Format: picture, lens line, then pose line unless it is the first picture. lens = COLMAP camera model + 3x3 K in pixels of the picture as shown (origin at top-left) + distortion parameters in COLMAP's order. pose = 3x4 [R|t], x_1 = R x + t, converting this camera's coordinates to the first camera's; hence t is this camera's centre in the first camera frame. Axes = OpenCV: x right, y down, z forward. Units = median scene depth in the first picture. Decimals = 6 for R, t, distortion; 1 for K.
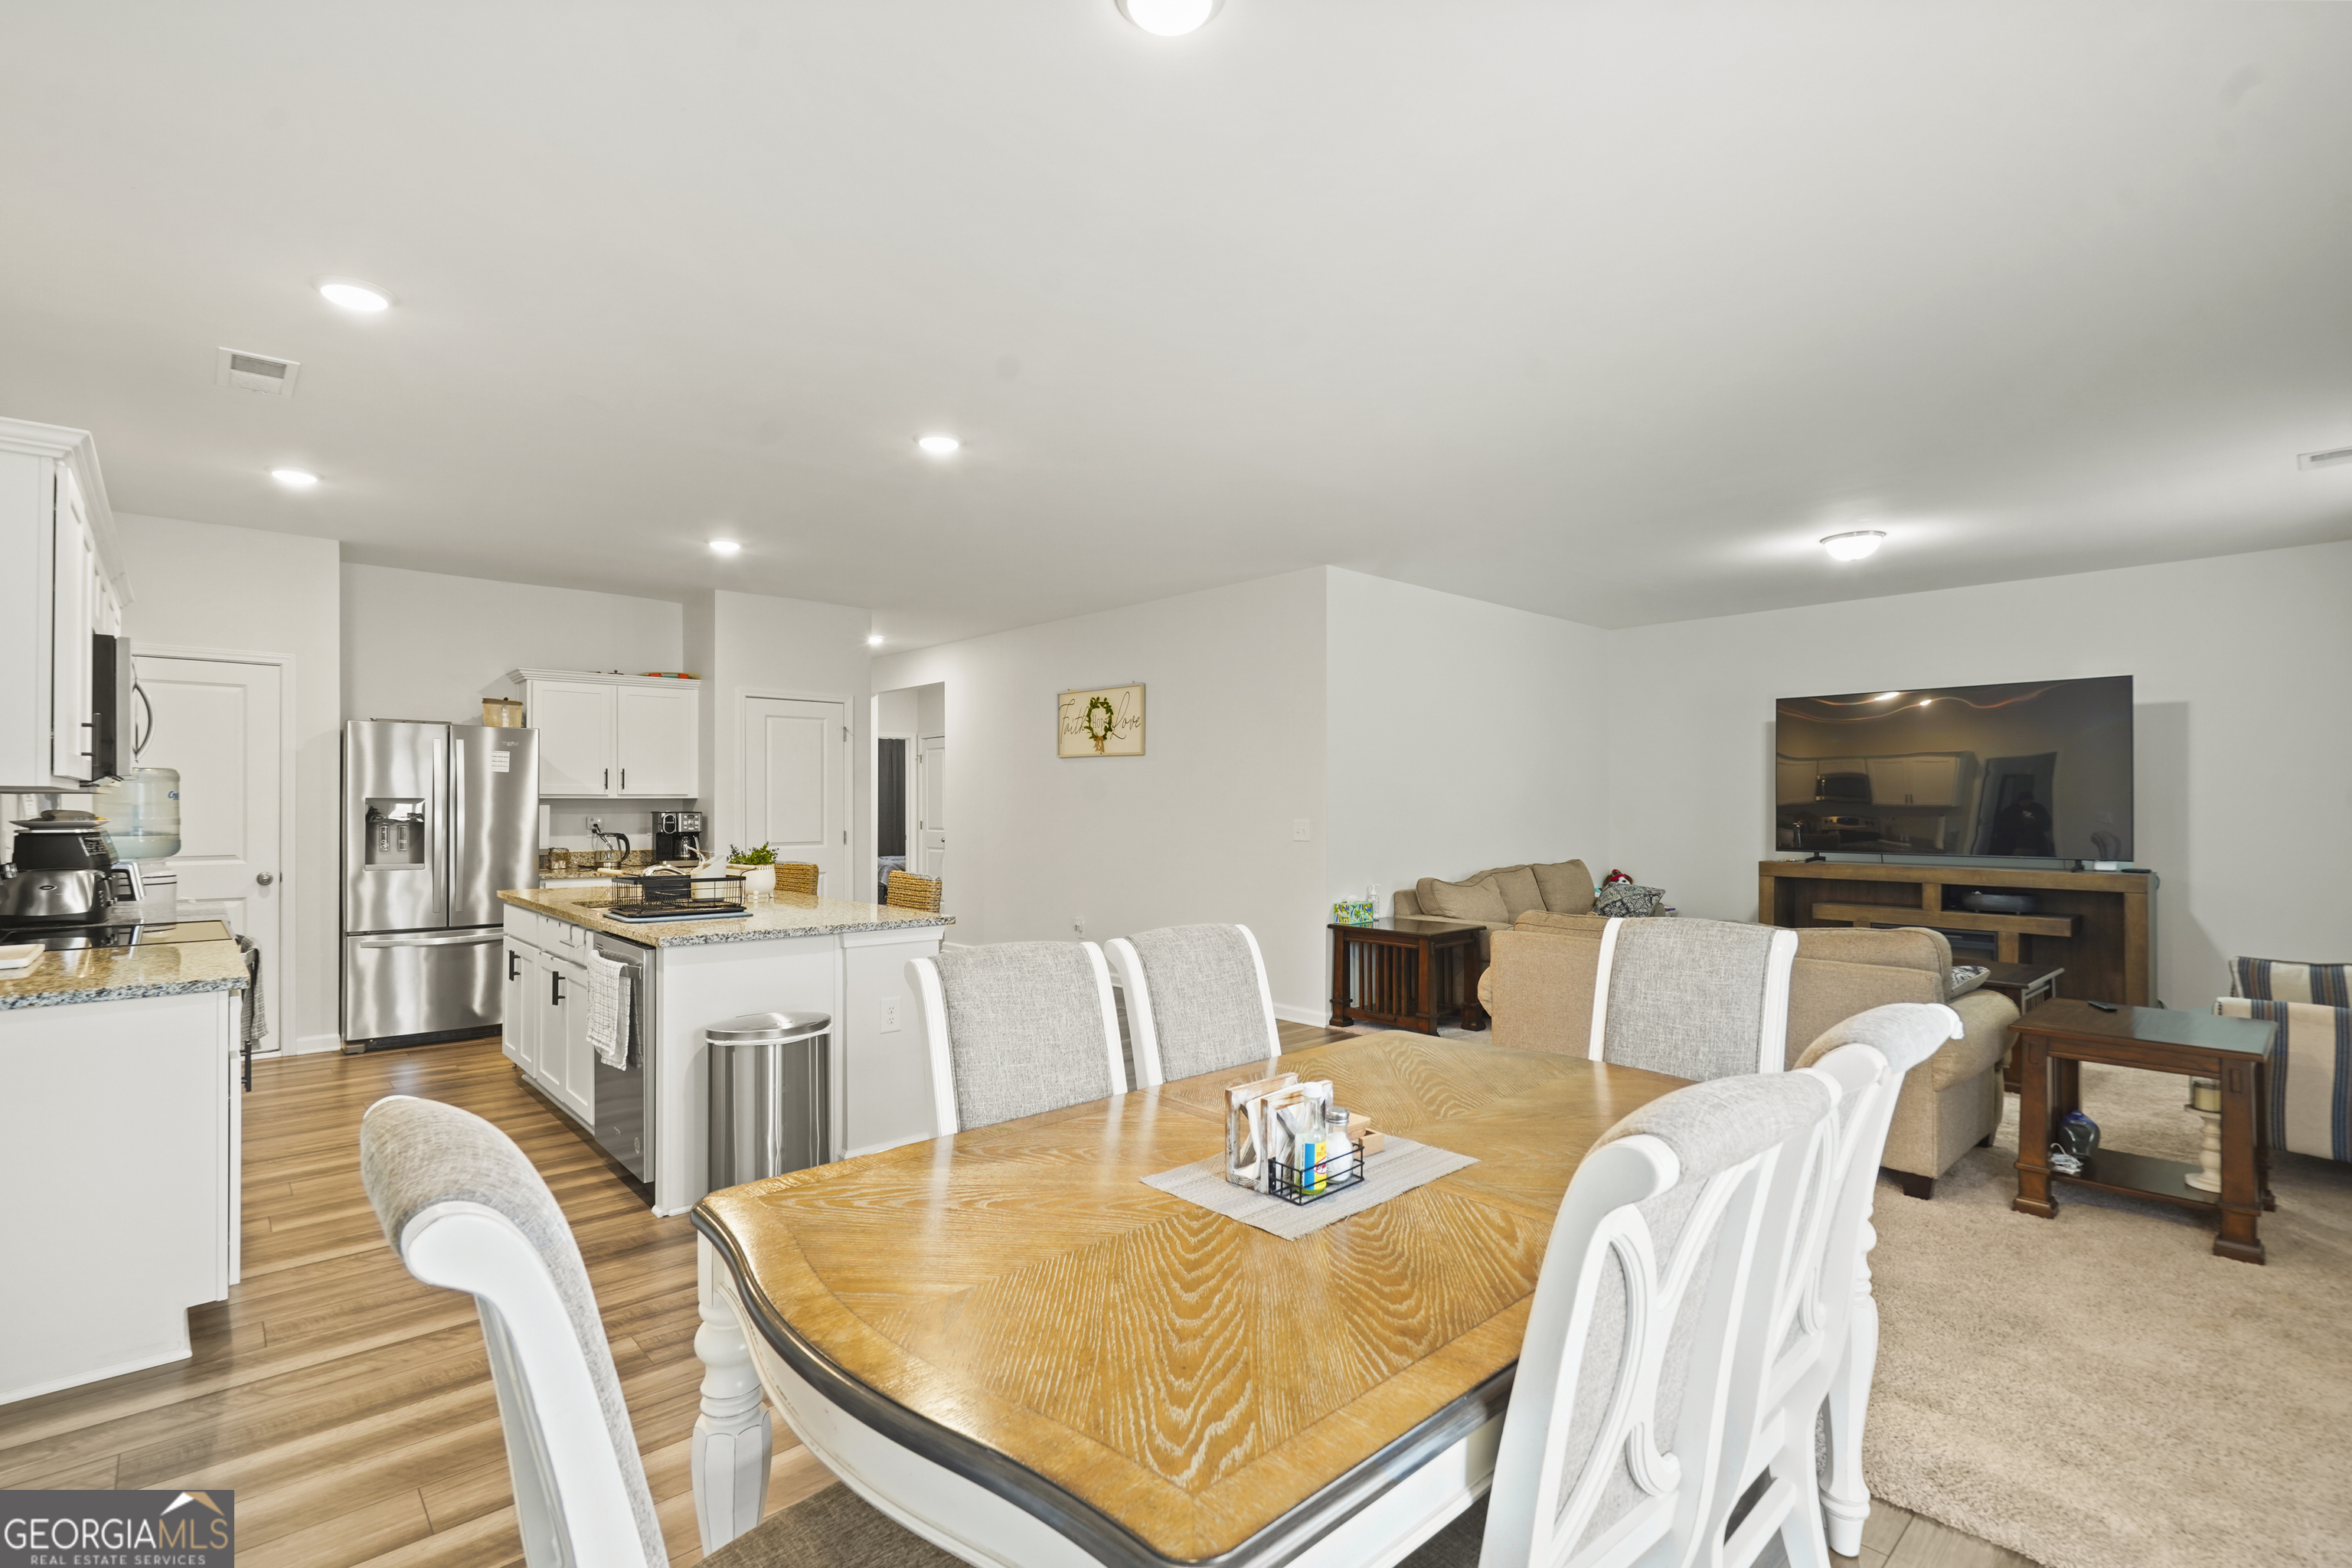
lens RADIAL K [[1090.1, 0, 1167.7], [0, 1090.1, 805.1], [0, 0, 1]] dist [-0.001278, 0.000170]
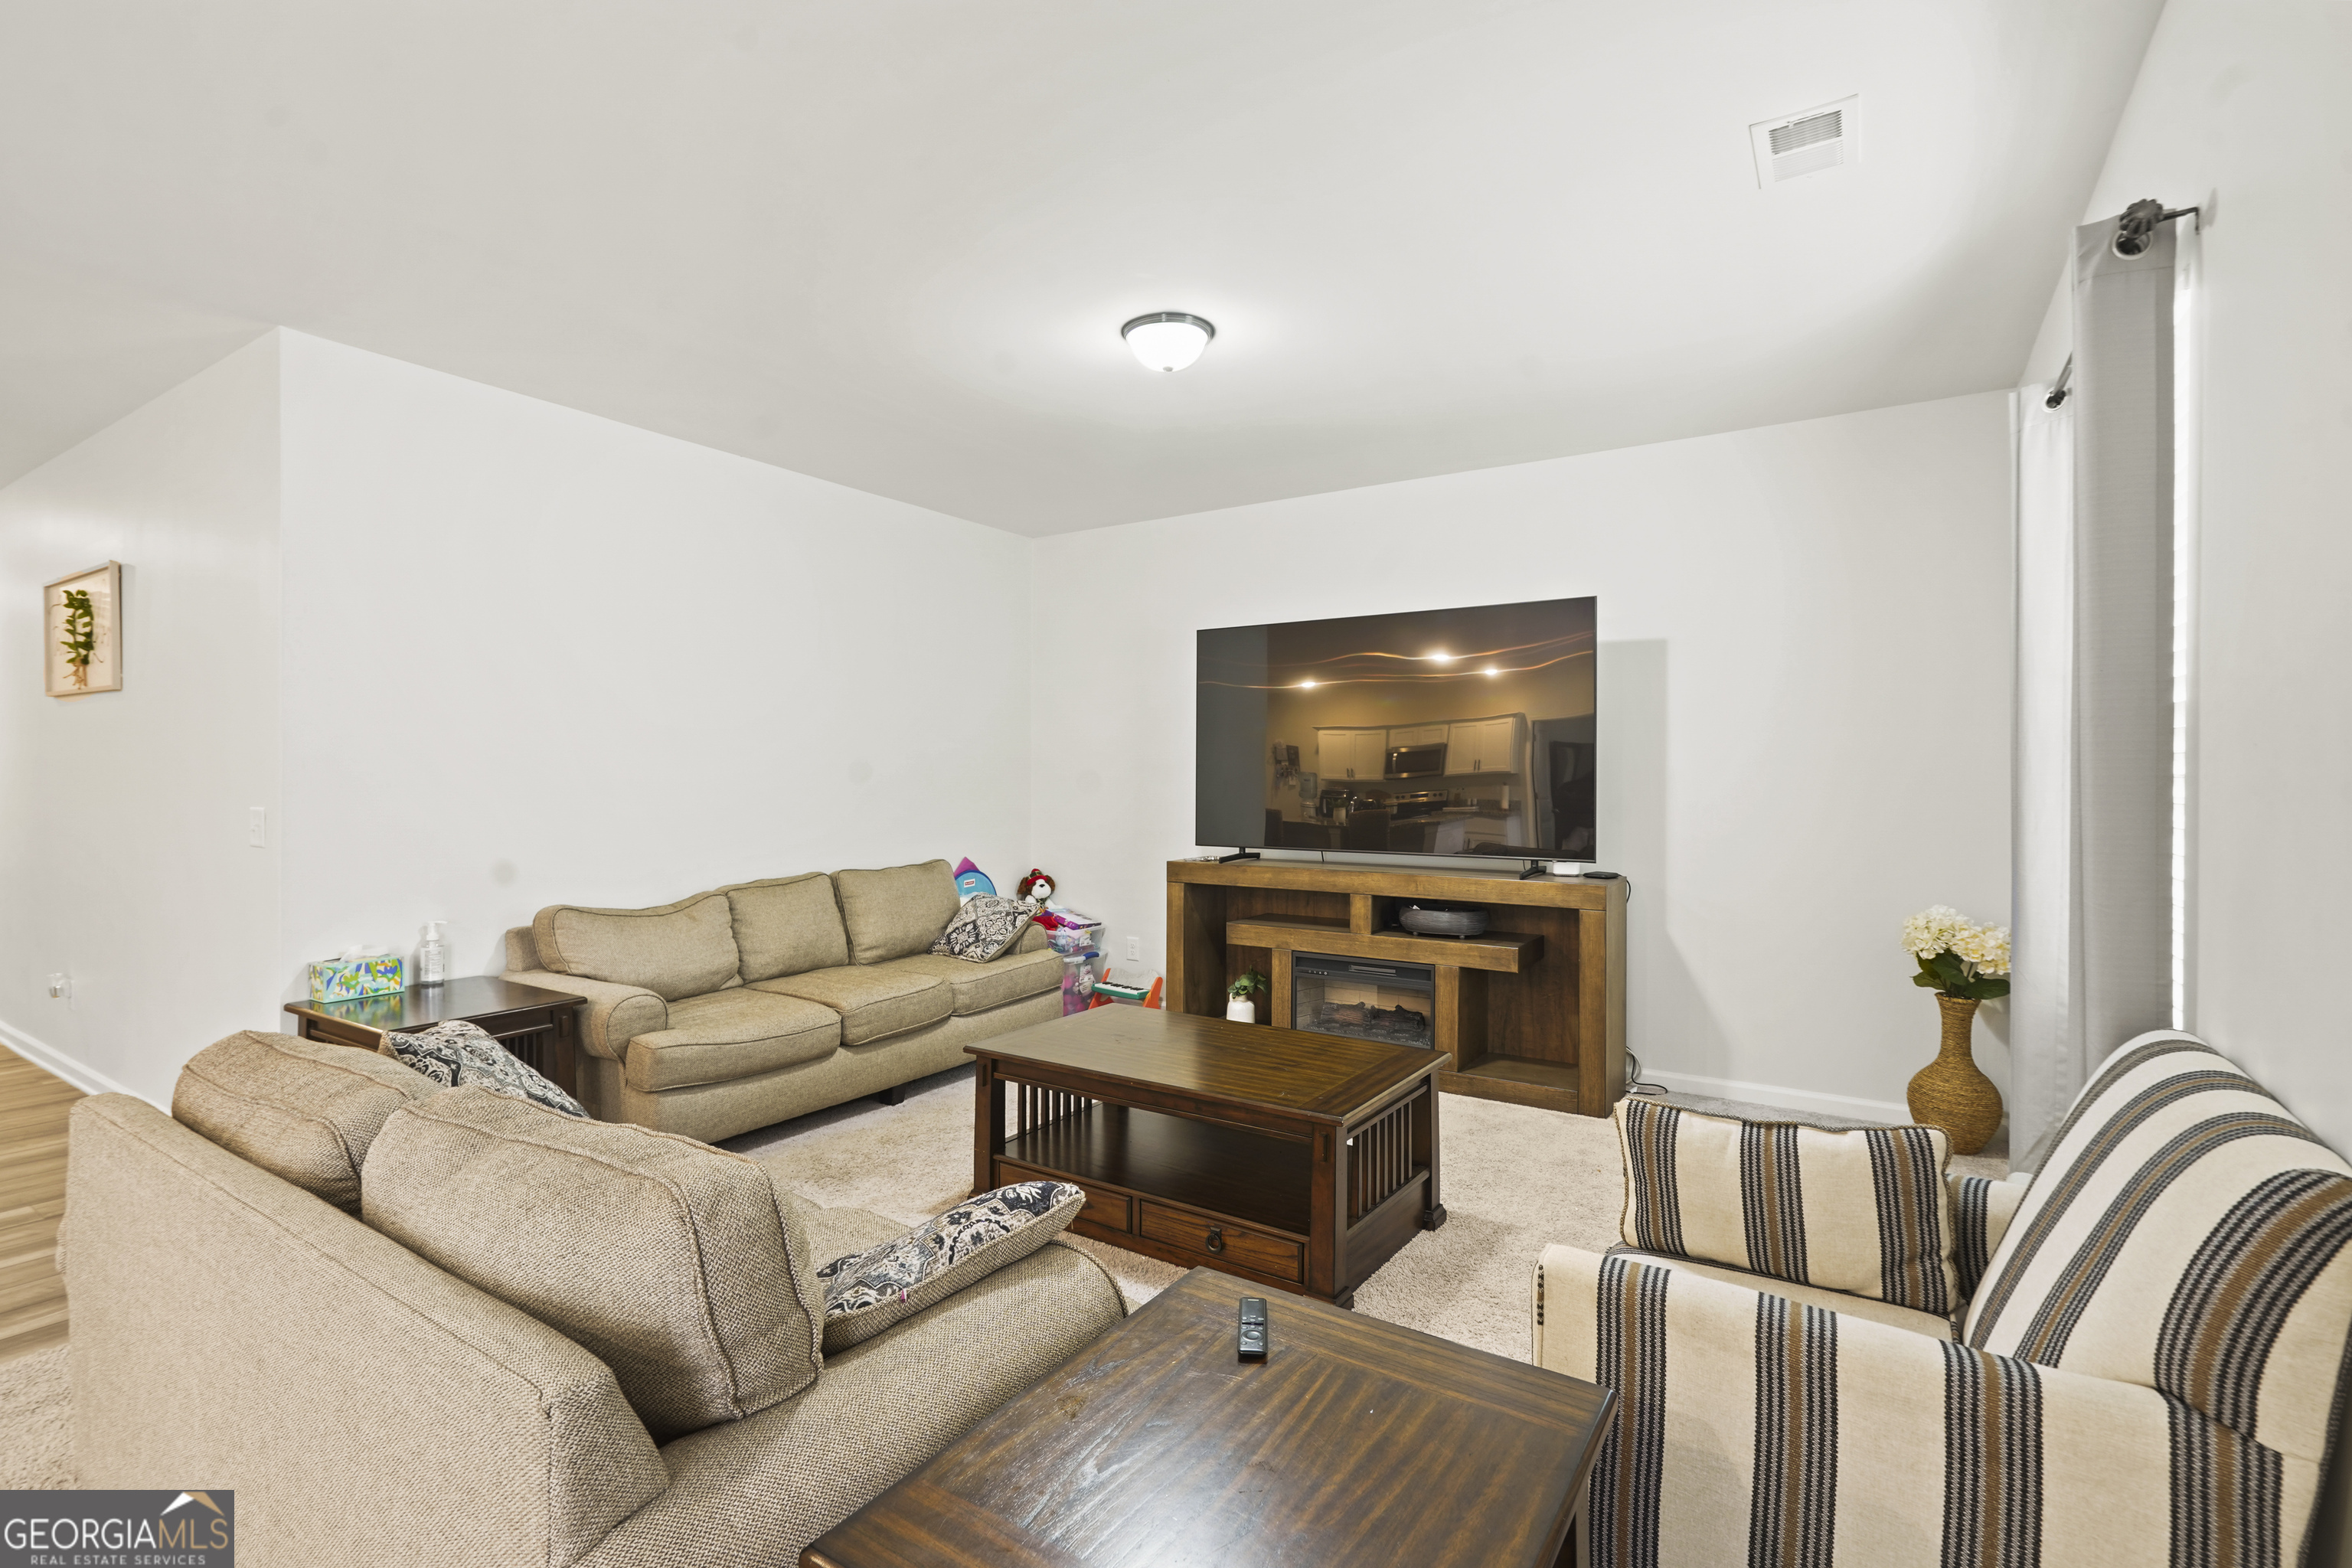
lens RADIAL K [[1071.3, 0, 1176.0], [0, 1071.3, 784.0], [0, 0, 1]] dist [-0.001839, -0.000013]
pose [[0.969025, 0.001874, 0.246955, 0.435926], [-0.003123, 0.999984, 0.004667, -0.001396], [-0.246942, -0.005294, 0.969016, 0.382670]]
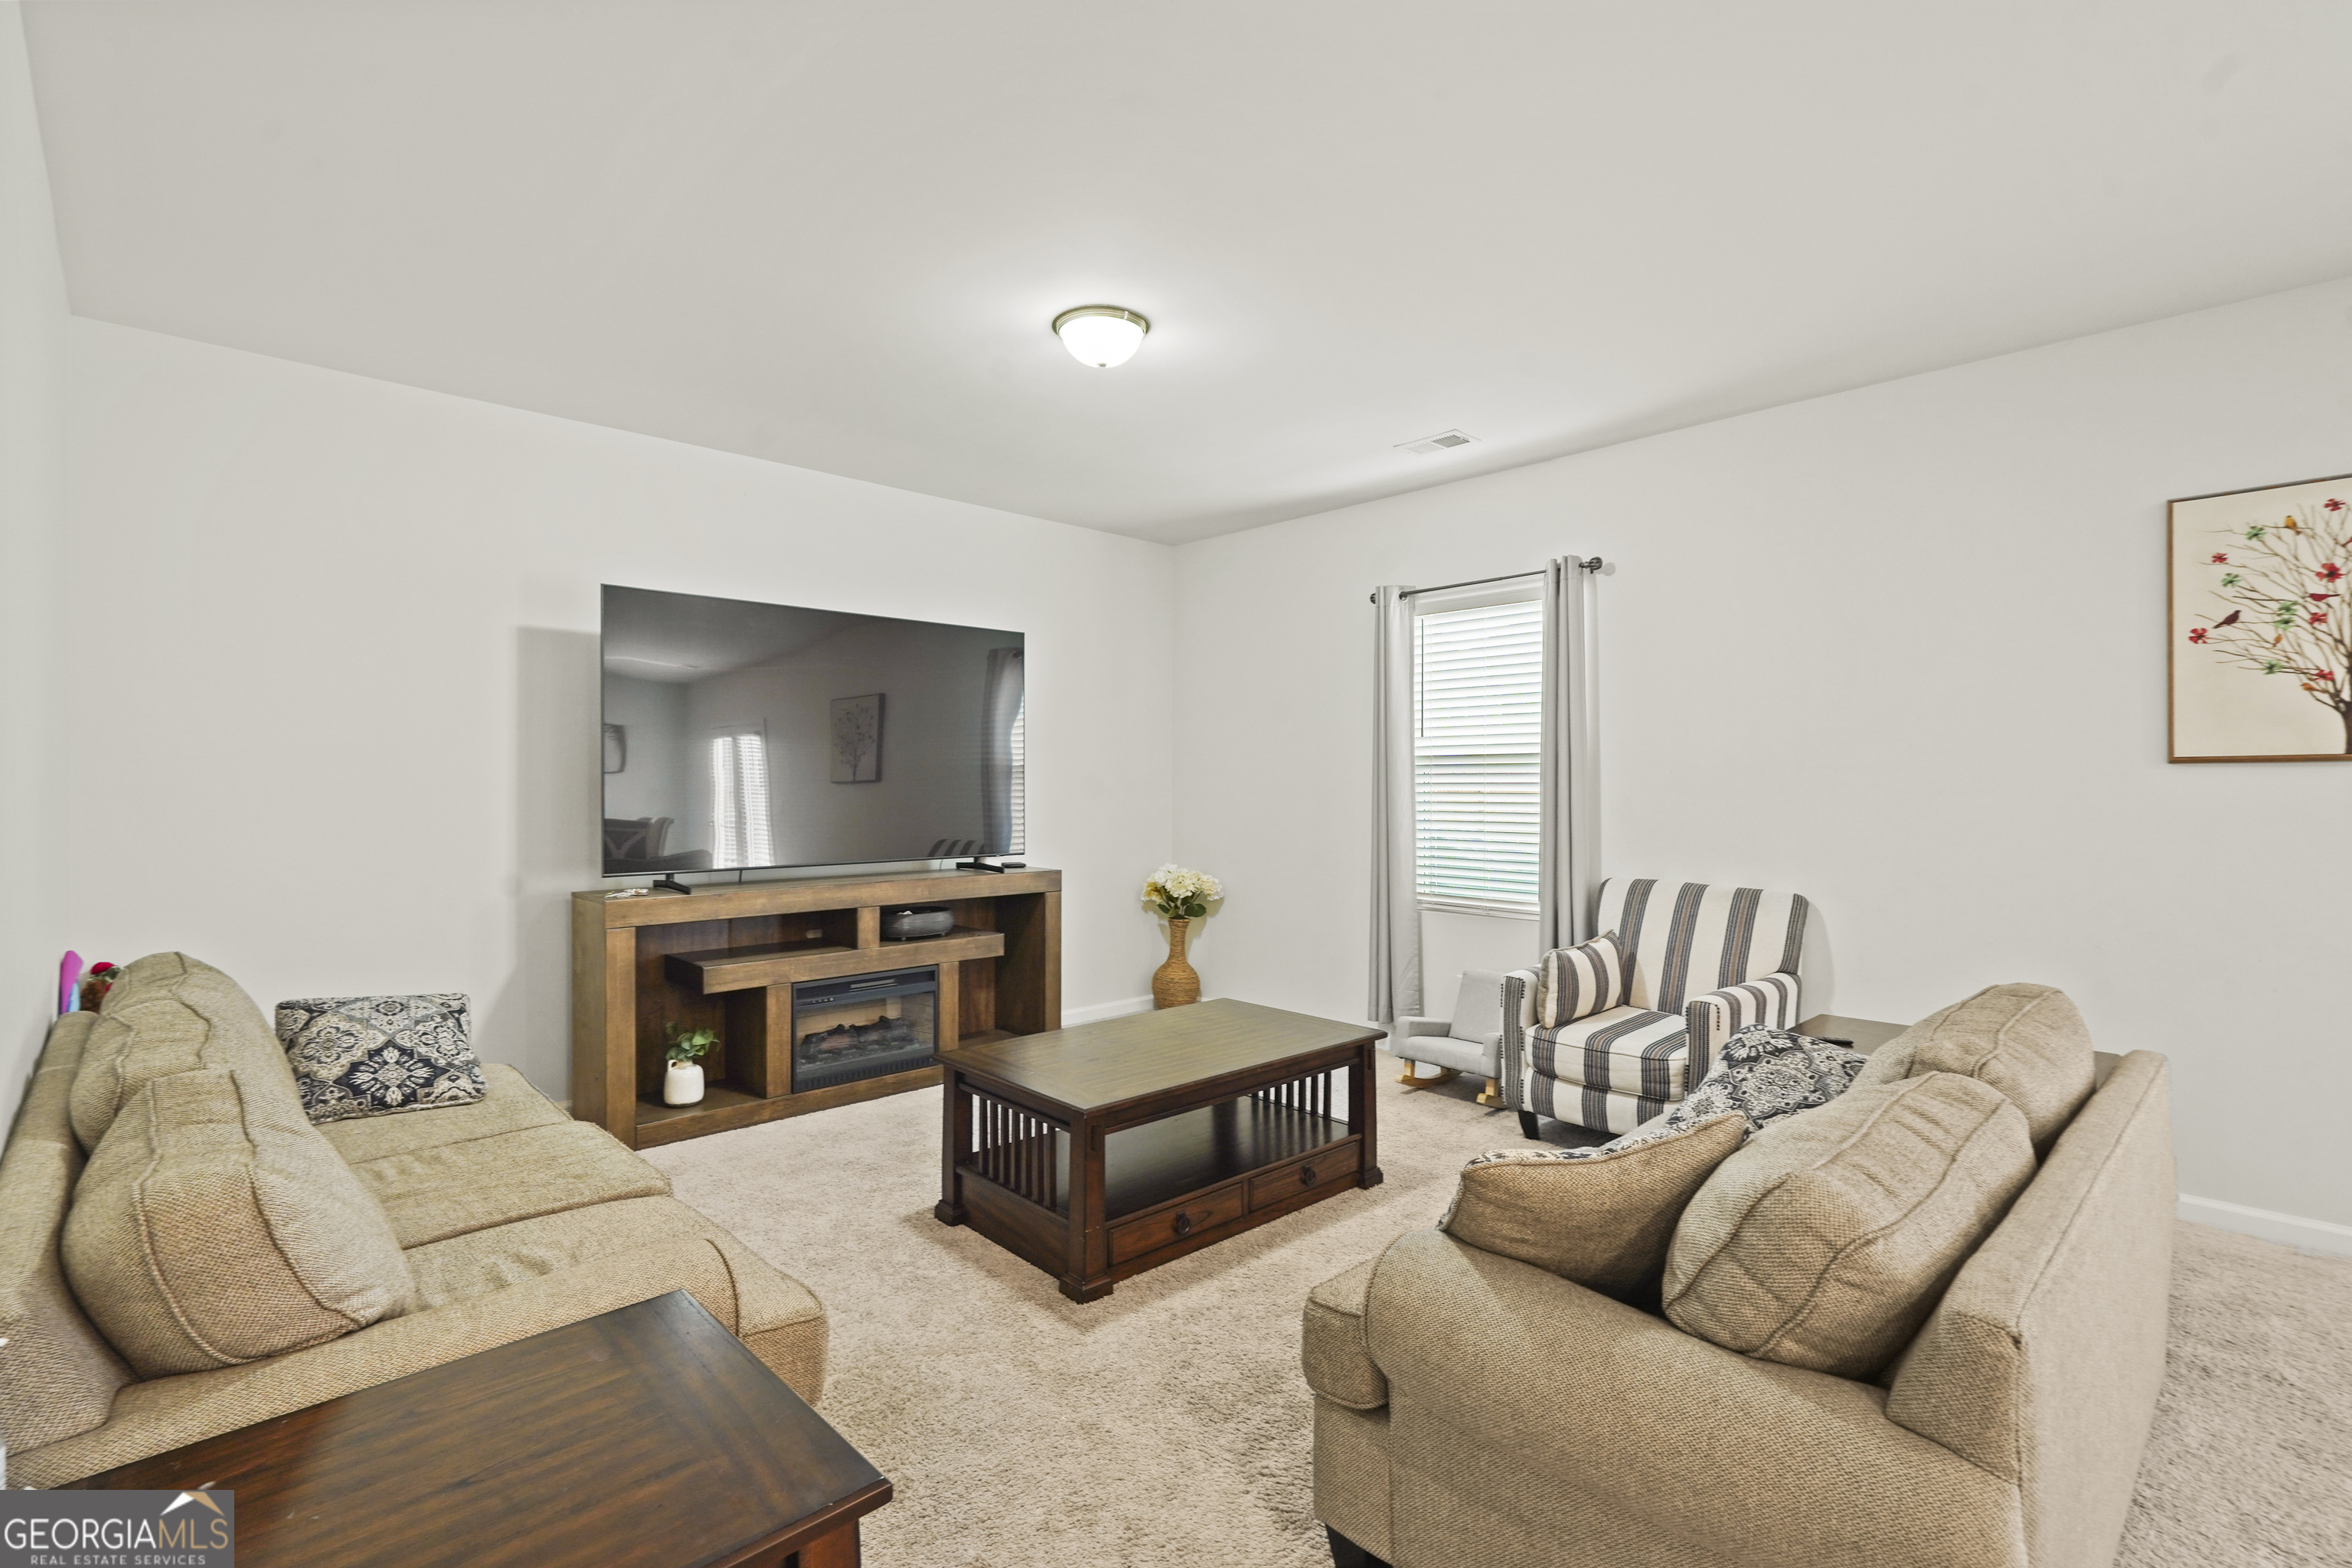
lens RADIAL K [[1090.1, 0, 1167.7], [0, 1090.1, 805.1], [0, 0, 1]] dist [-0.001278, 0.000170]
pose [[-0.015011, -0.017150, 0.999740, 0.041420], [0.002543, 0.999849, 0.017190, -0.000553], [-0.999884, 0.002801, -0.014965, 0.864024]]
